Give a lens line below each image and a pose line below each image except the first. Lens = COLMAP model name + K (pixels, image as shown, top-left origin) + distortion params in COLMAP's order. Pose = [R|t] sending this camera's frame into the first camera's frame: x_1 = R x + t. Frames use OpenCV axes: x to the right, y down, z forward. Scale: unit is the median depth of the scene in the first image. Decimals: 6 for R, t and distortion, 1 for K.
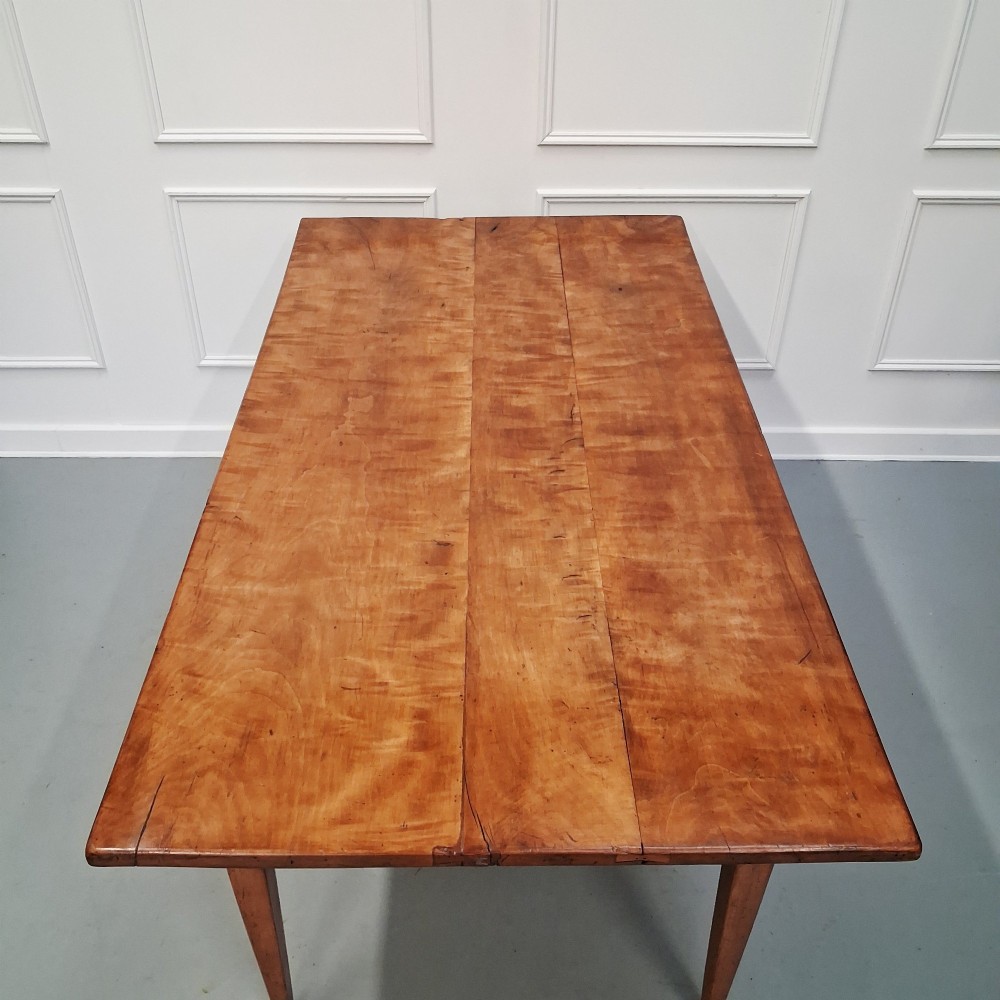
lens RADIAL K [[1044.5, 0, 502.6], [0, 1044.5, 483.1], [0, 0, 1]] dist [0.198357, -0.652605]
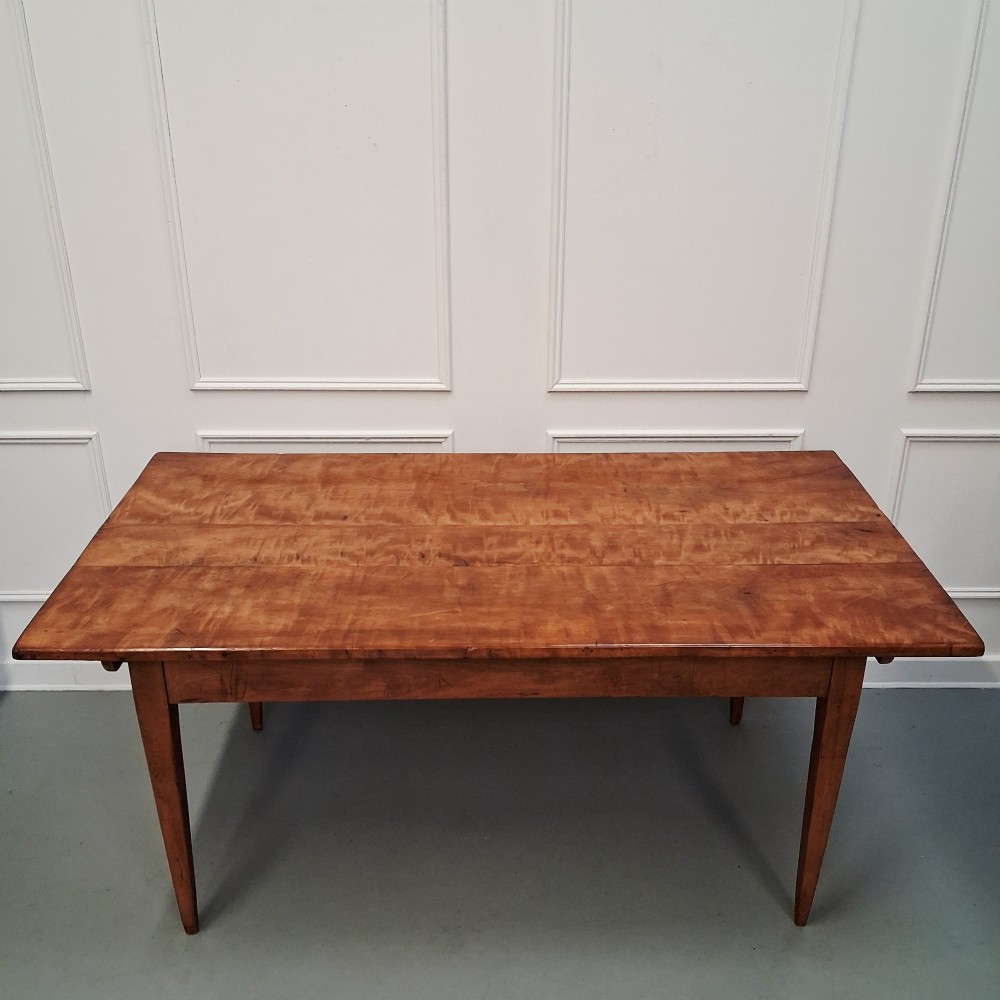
lens RADIAL K [[1052.4, 0, 495.6], [0, 1052.4, 489.9], [0, 0, 1]] dist [0.214416, -0.707056]
pose [[-0.010814, 0.411976, -0.911131, 0.998537], [-0.596494, 0.728651, 0.336545, -0.466547], [0.802545, 0.547123, 0.237862, 0.600915]]
